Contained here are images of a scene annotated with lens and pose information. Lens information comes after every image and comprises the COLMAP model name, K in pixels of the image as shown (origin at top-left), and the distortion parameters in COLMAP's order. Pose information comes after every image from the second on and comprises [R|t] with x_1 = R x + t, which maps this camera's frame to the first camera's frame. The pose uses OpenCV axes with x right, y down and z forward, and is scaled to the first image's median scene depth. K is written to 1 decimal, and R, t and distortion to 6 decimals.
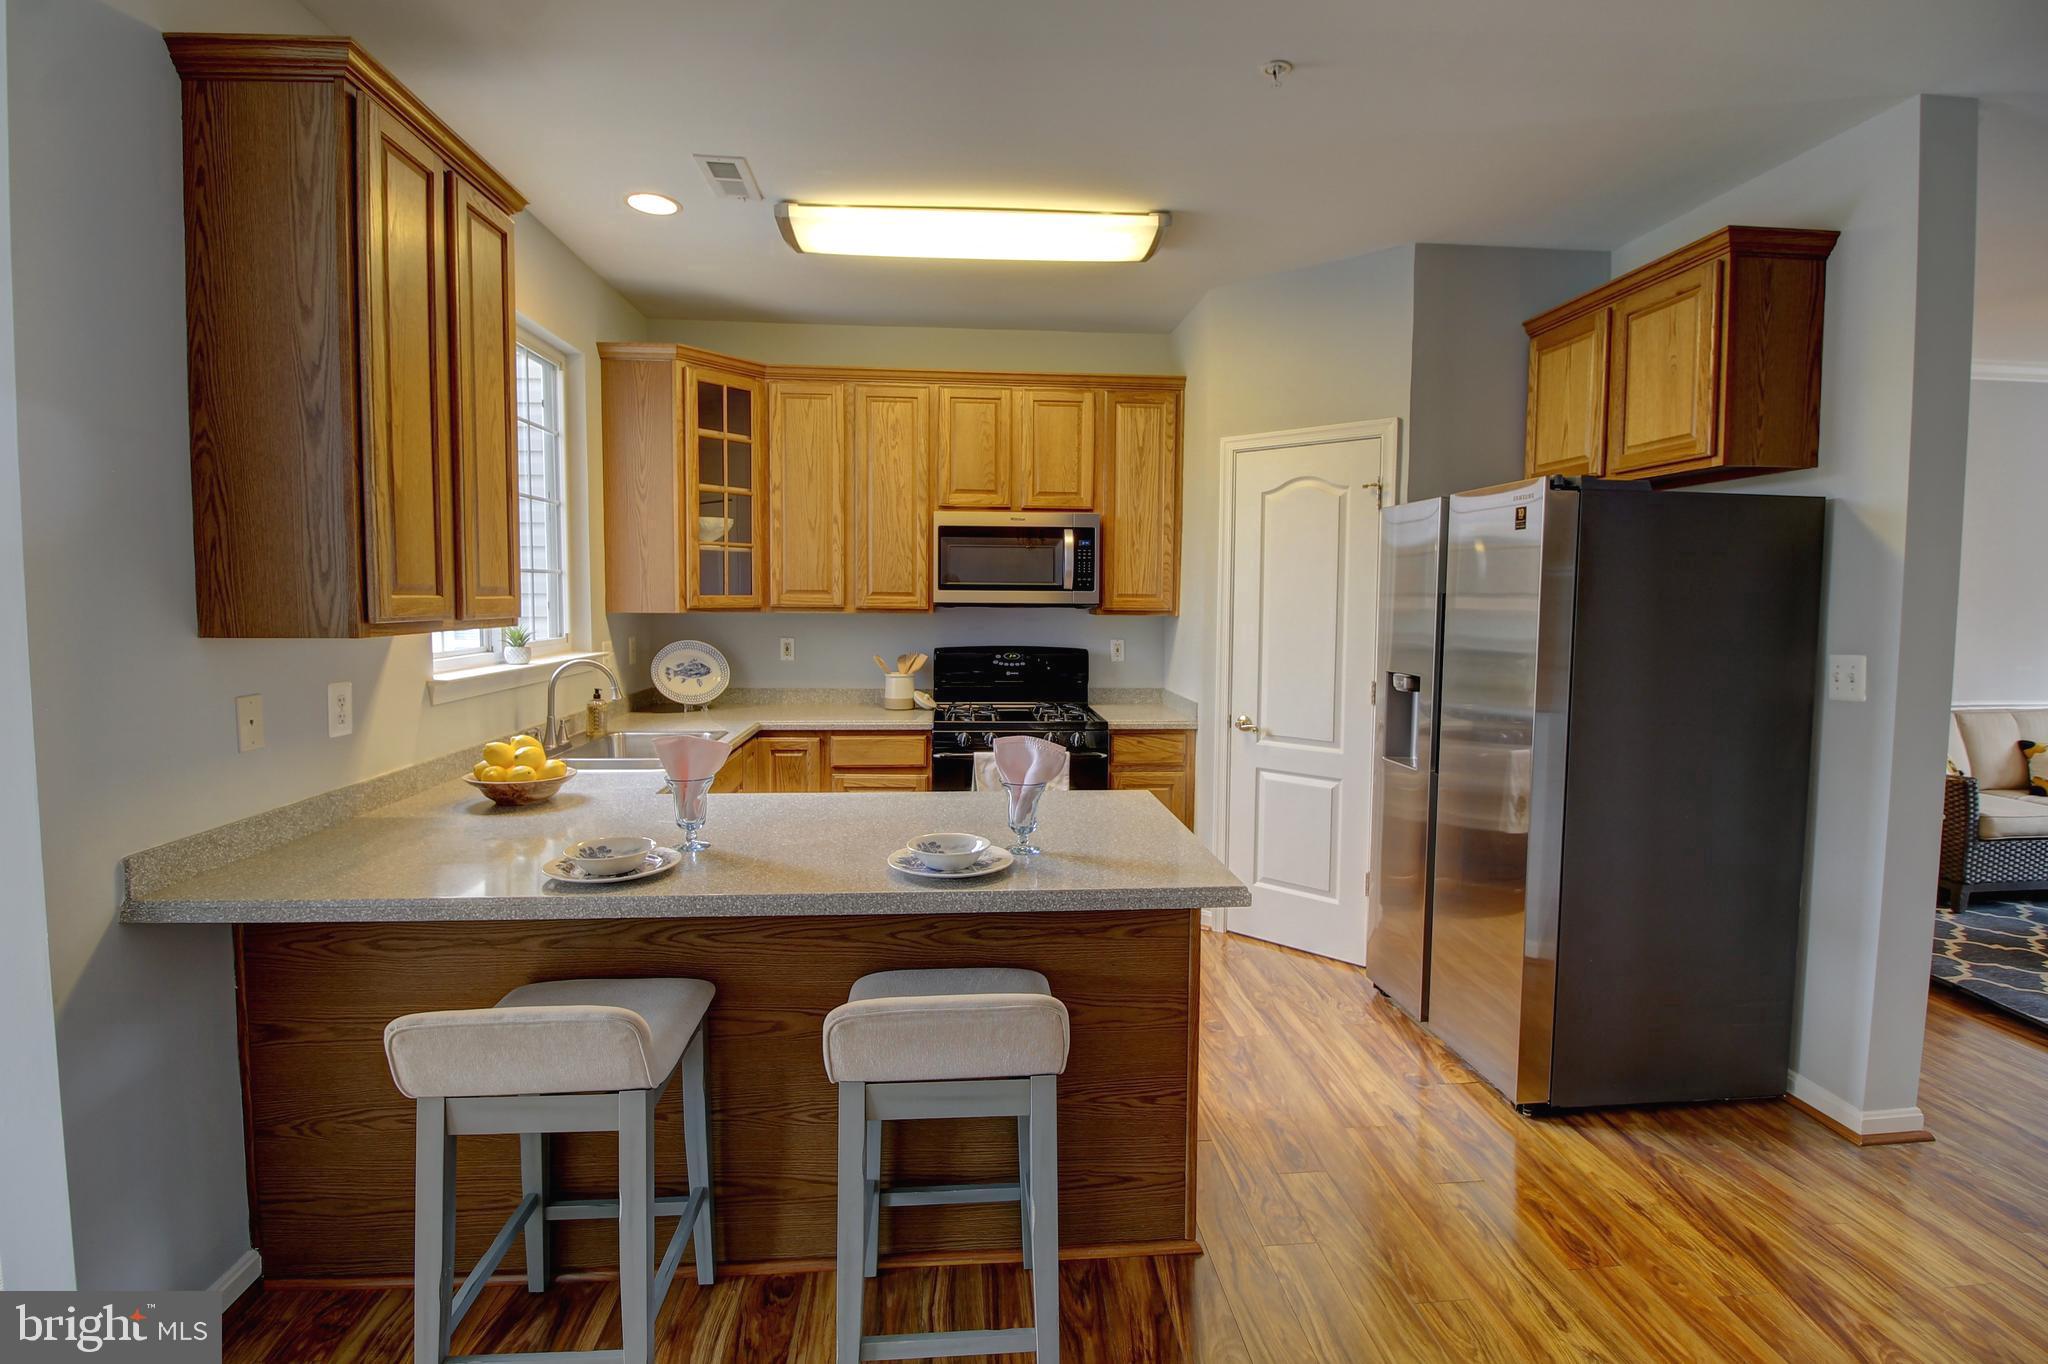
lens RADIAL K [[956.8, 0, 1027.9], [0, 956.8, 653.4], [0, 0, 1]] dist [-0.009737, -0.006100]
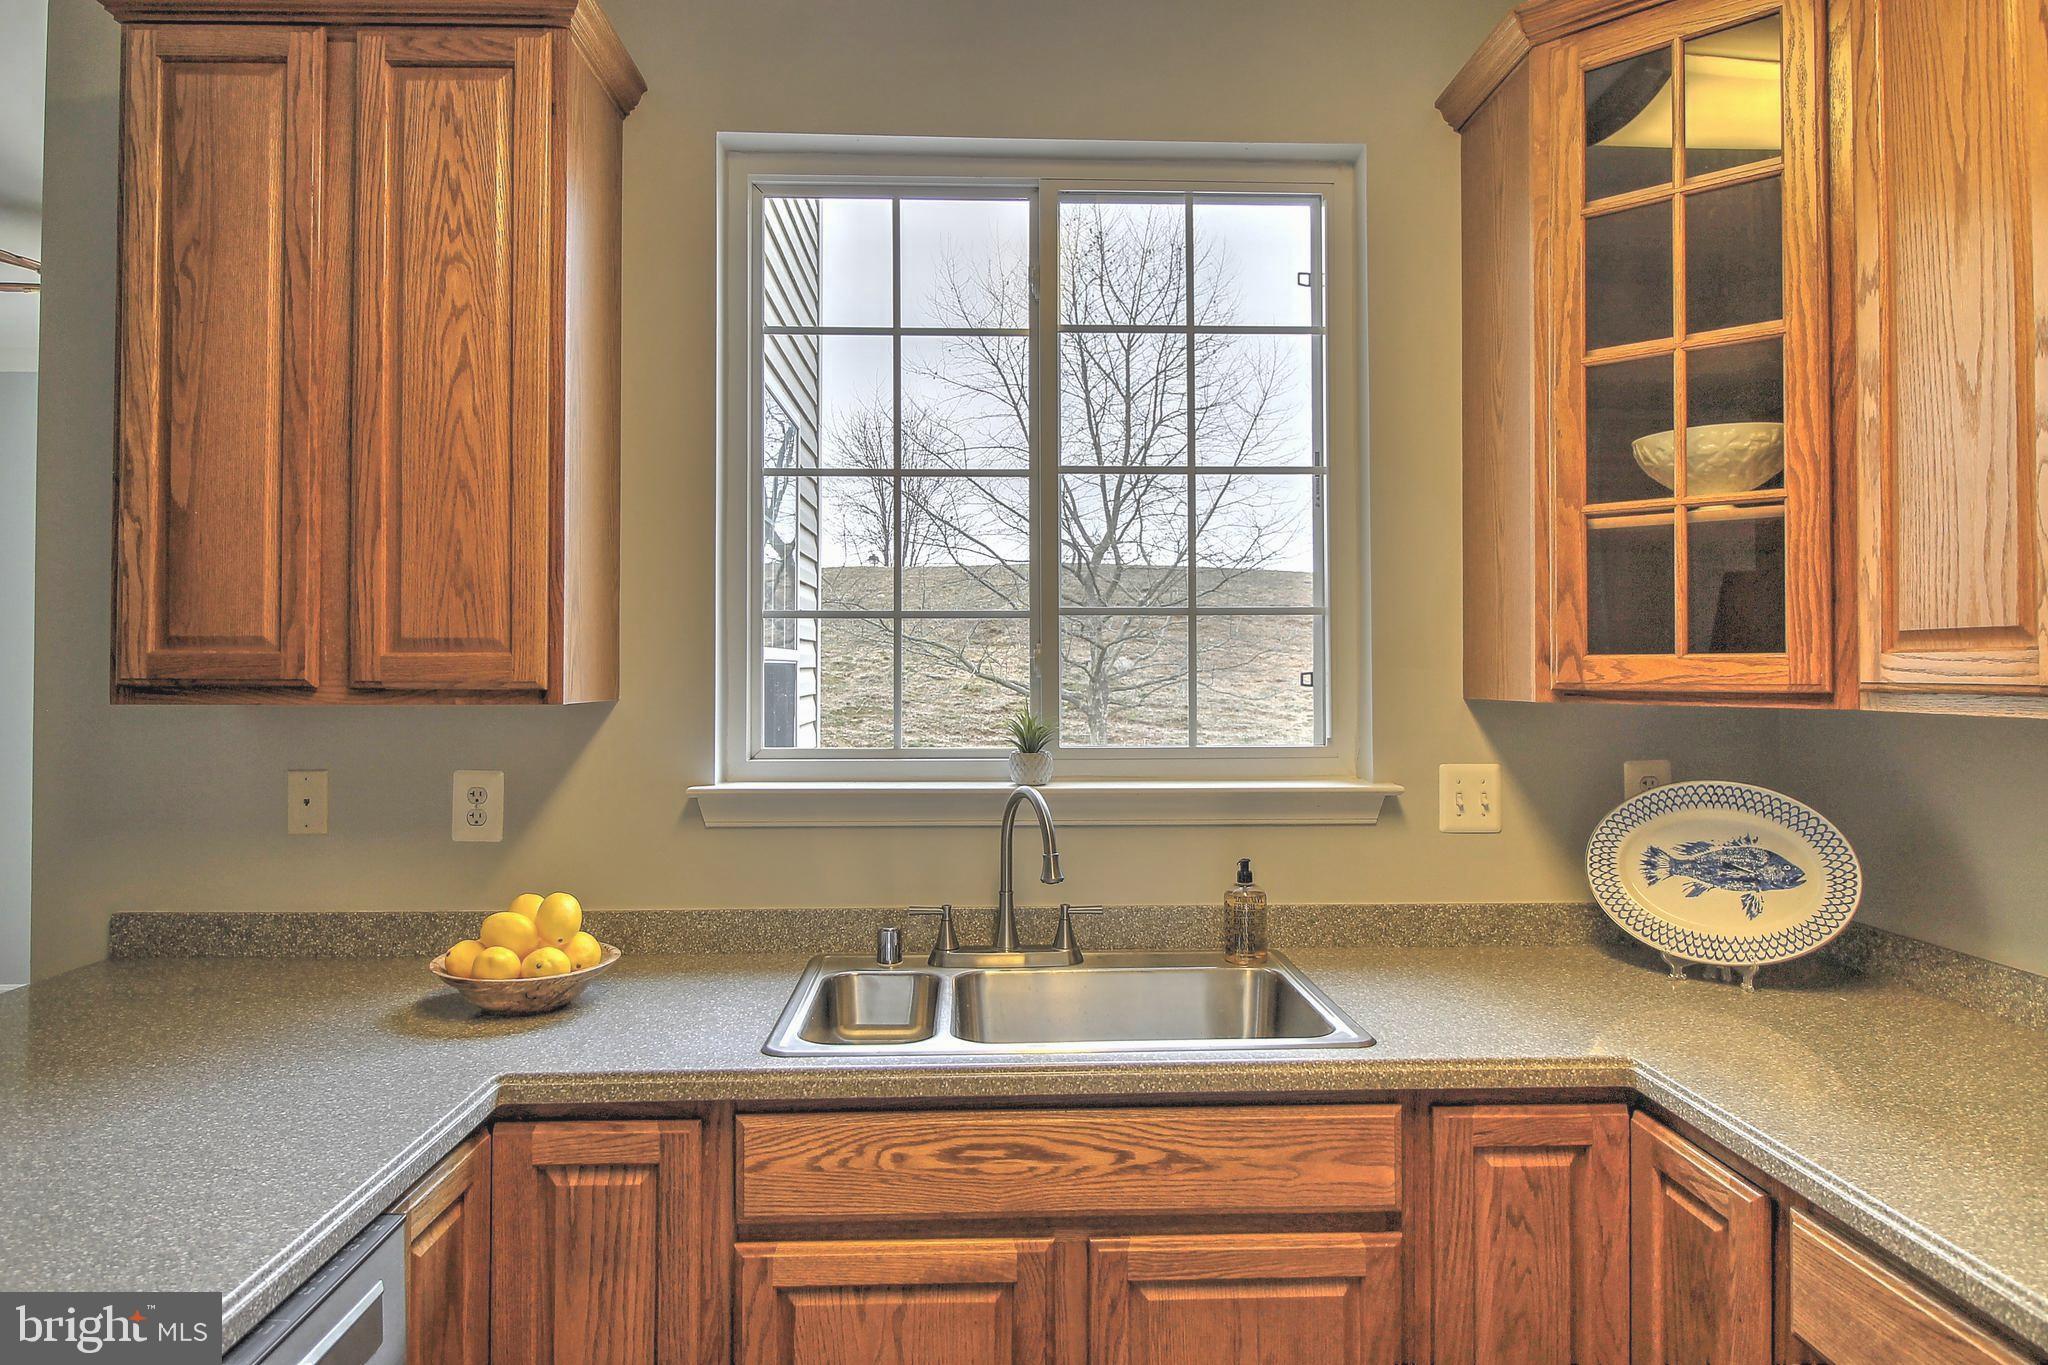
lens RADIAL K [[1191.2, 0, 1034.5], [0, 1191.2, 651.1], [0, 0, 1]] dist [-0.002693, 0.001914]
pose [[-0.033112, -0.024773, -0.999145, 0.118990], [-0.064379, 0.997670, -0.022603, -0.040909], [0.997376, 0.063575, -0.034630, 0.850773]]
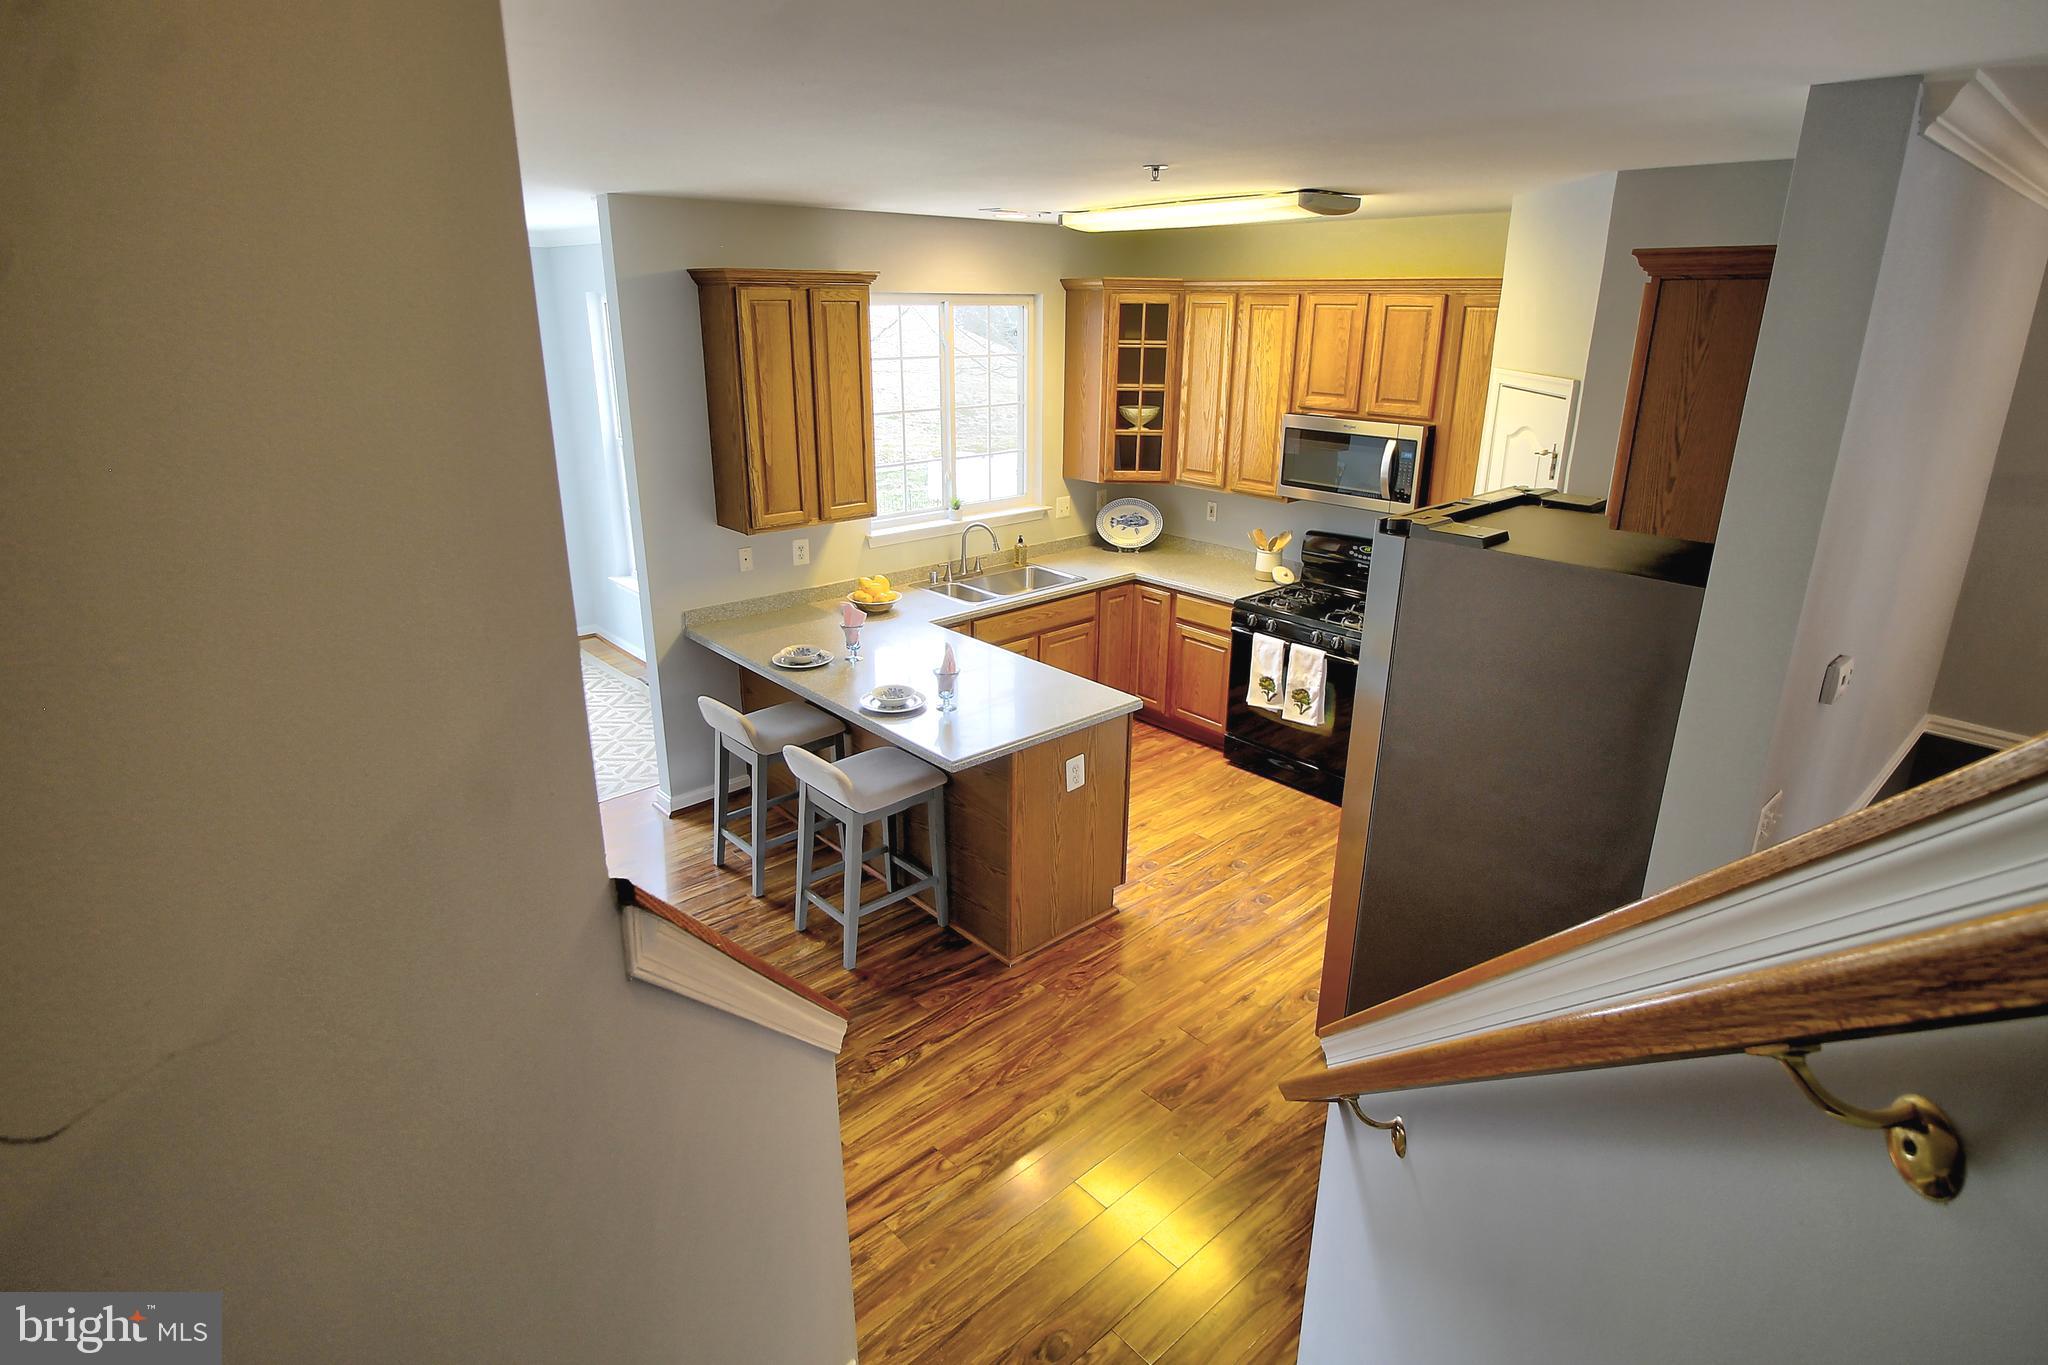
lens RADIAL K [[1060.8, 0, 1016.6], [0, 1060.8, 666.7], [0, 0, 1]] dist [-0.038515, -0.002708]
pose [[0.609360, 0.253077, -0.751420, 0.785689], [-0.051366, 0.958303, 0.281100, -0.216684], [0.791228, -0.132694, 0.596951, -0.019822]]
